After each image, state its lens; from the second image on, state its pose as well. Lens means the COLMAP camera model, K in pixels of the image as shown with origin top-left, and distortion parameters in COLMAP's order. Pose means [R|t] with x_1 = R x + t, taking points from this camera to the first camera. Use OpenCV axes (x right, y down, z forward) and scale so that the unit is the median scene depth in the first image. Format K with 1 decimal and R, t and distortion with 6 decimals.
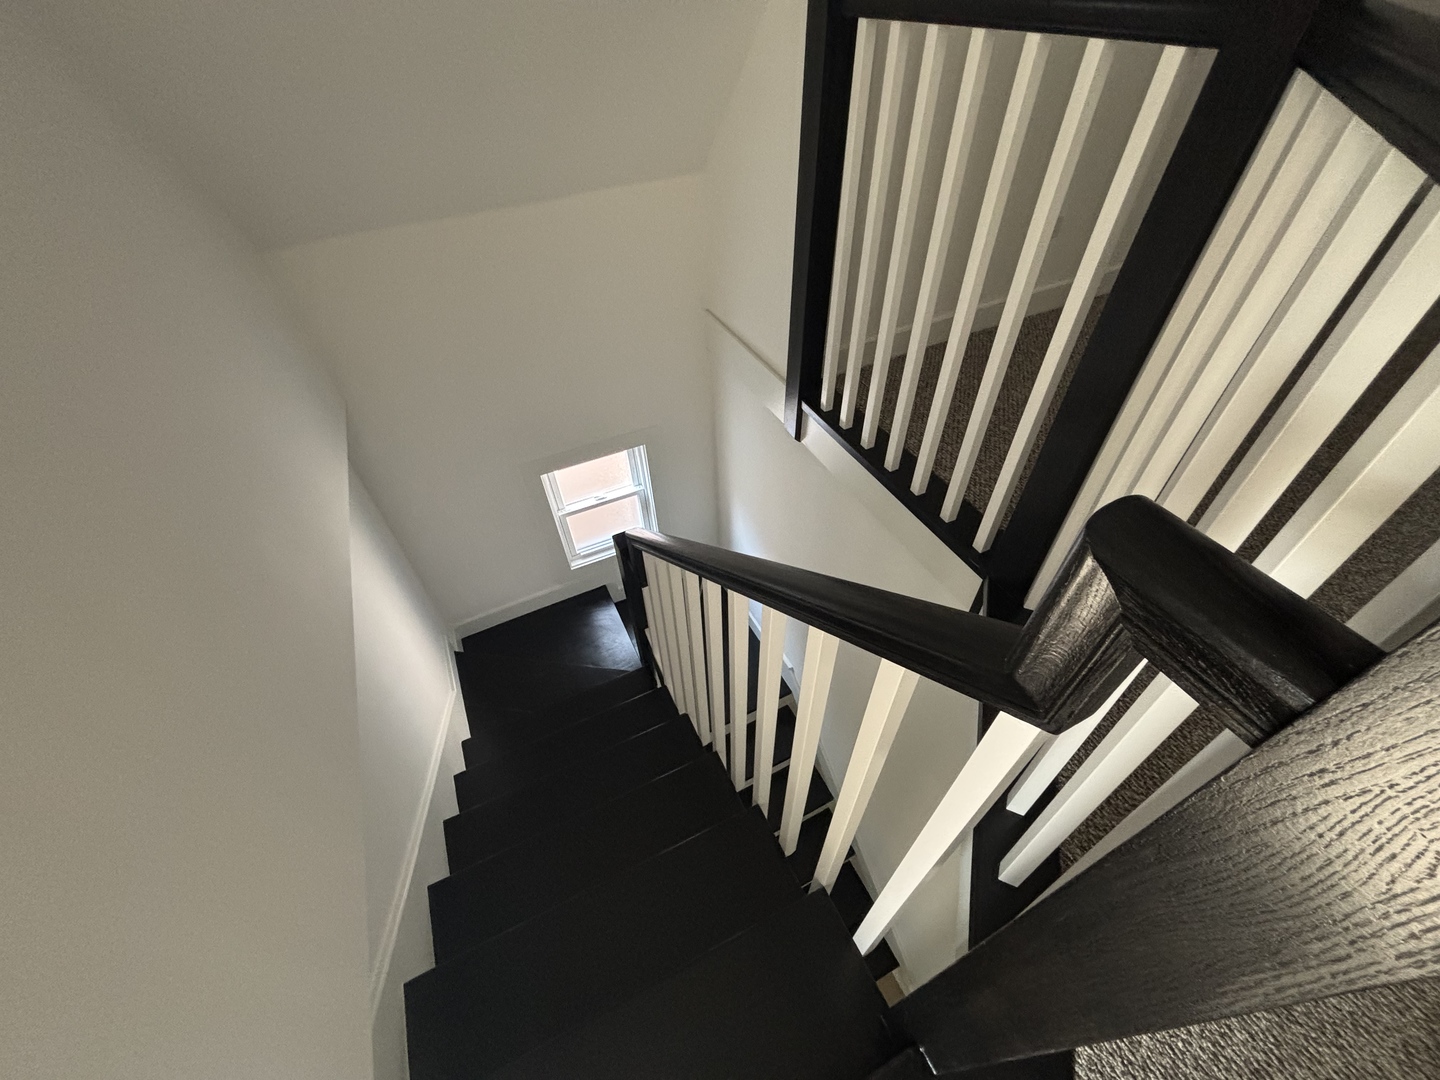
lens RADIAL K [[585.4, 0, 716.8], [0, 585.4, 542.1], [0, 0, 1]] dist [0.007573, -0.000931]
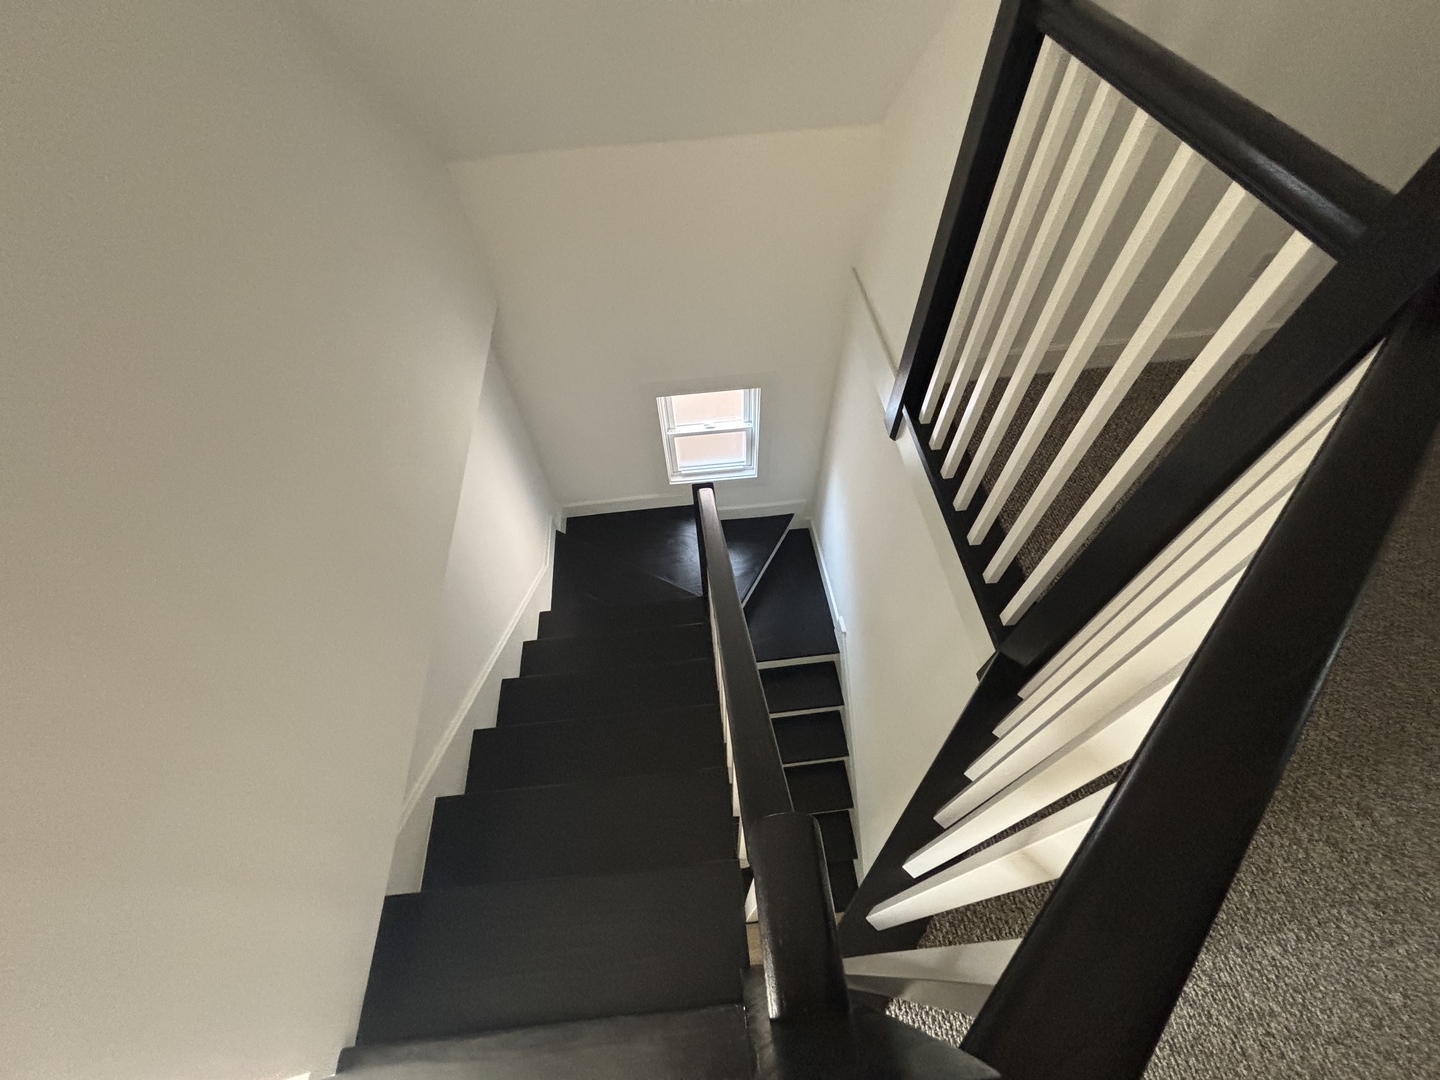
lens RADIAL K [[585.4, 0, 716.8], [0, 585.4, 542.1], [0, 0, 1]] dist [0.007573, -0.000931]
pose [[0.941228, 0.281544, -0.186607, 0.068680], [-0.242810, 0.948029, 0.205633, -0.103281], [0.234804, -0.148237, 0.960673, -0.028546]]
